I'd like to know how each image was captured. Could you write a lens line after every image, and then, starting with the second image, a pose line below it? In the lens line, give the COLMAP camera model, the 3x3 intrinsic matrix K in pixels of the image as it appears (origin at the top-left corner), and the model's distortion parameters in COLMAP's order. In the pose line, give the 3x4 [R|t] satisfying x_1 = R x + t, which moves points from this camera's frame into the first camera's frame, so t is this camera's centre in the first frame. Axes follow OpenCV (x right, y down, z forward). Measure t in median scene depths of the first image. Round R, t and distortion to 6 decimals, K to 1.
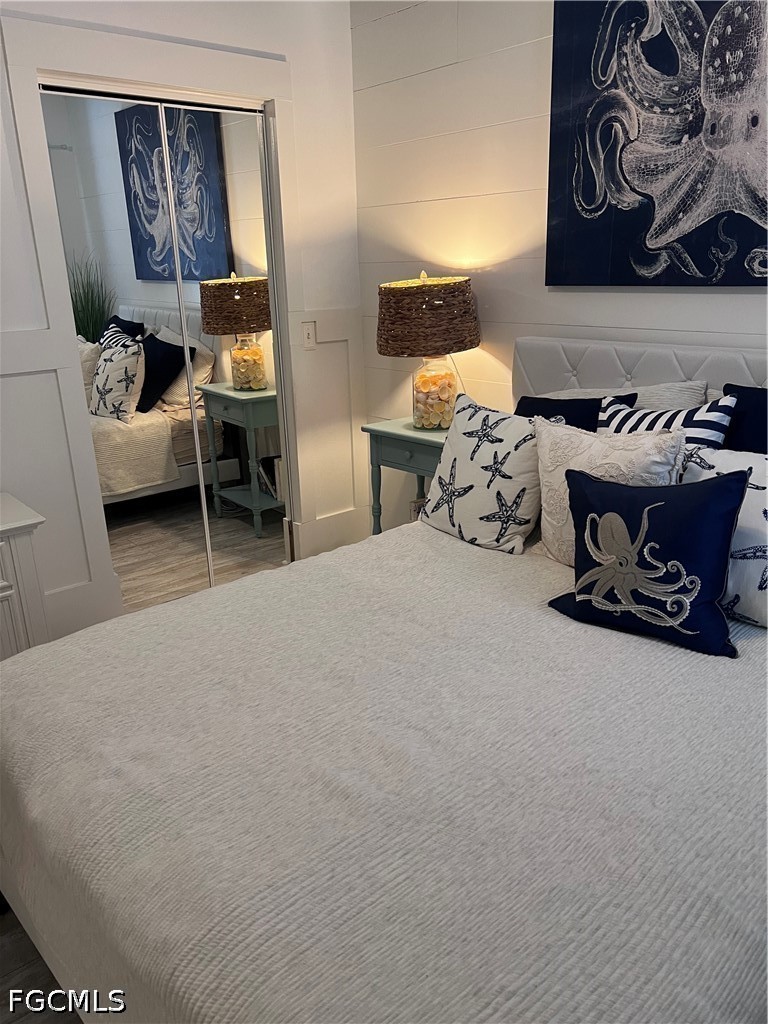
lens RADIAL K [[768.8, 0, 385.4], [0, 768.8, 513.7], [0, 0, 1]] dist [0.039025, -0.046851]
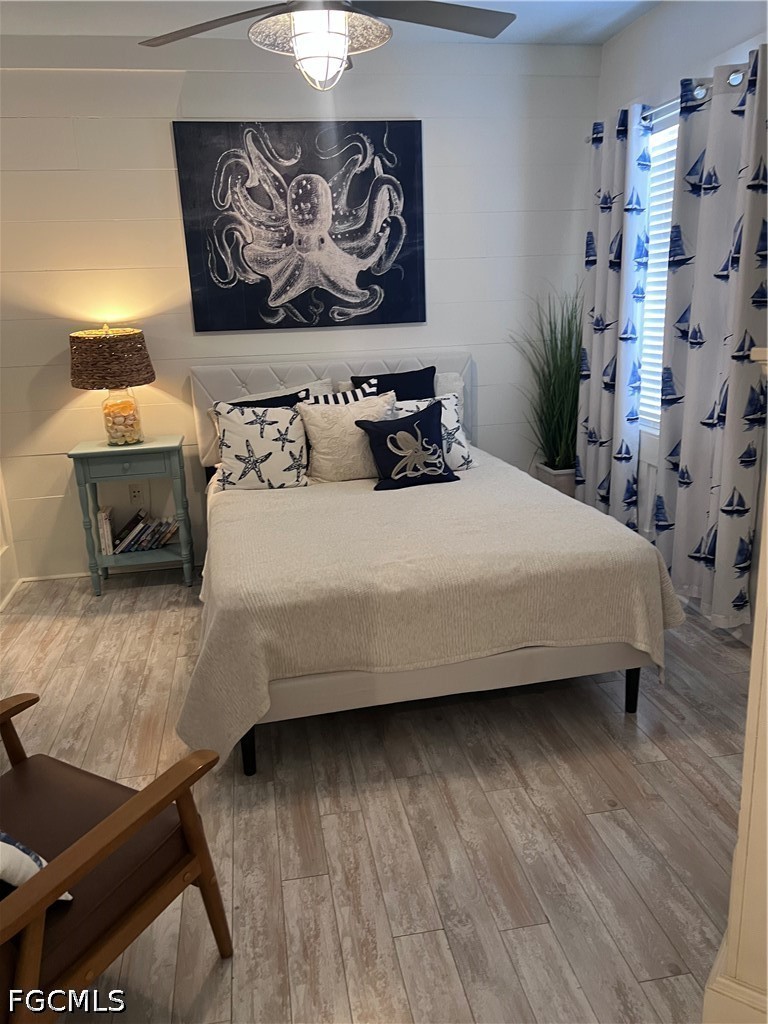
lens RADIAL K [[768.8, 0, 391.3], [0, 768.8, 511.0], [0, 0, 1]] dist [0.039025, -0.046851]
pose [[0.506757, -0.226470, 0.831810, -1.085840], [0.289856, 0.953464, 0.083005, 0.018001], [-0.811899, 0.199041, 0.548819, -0.045784]]
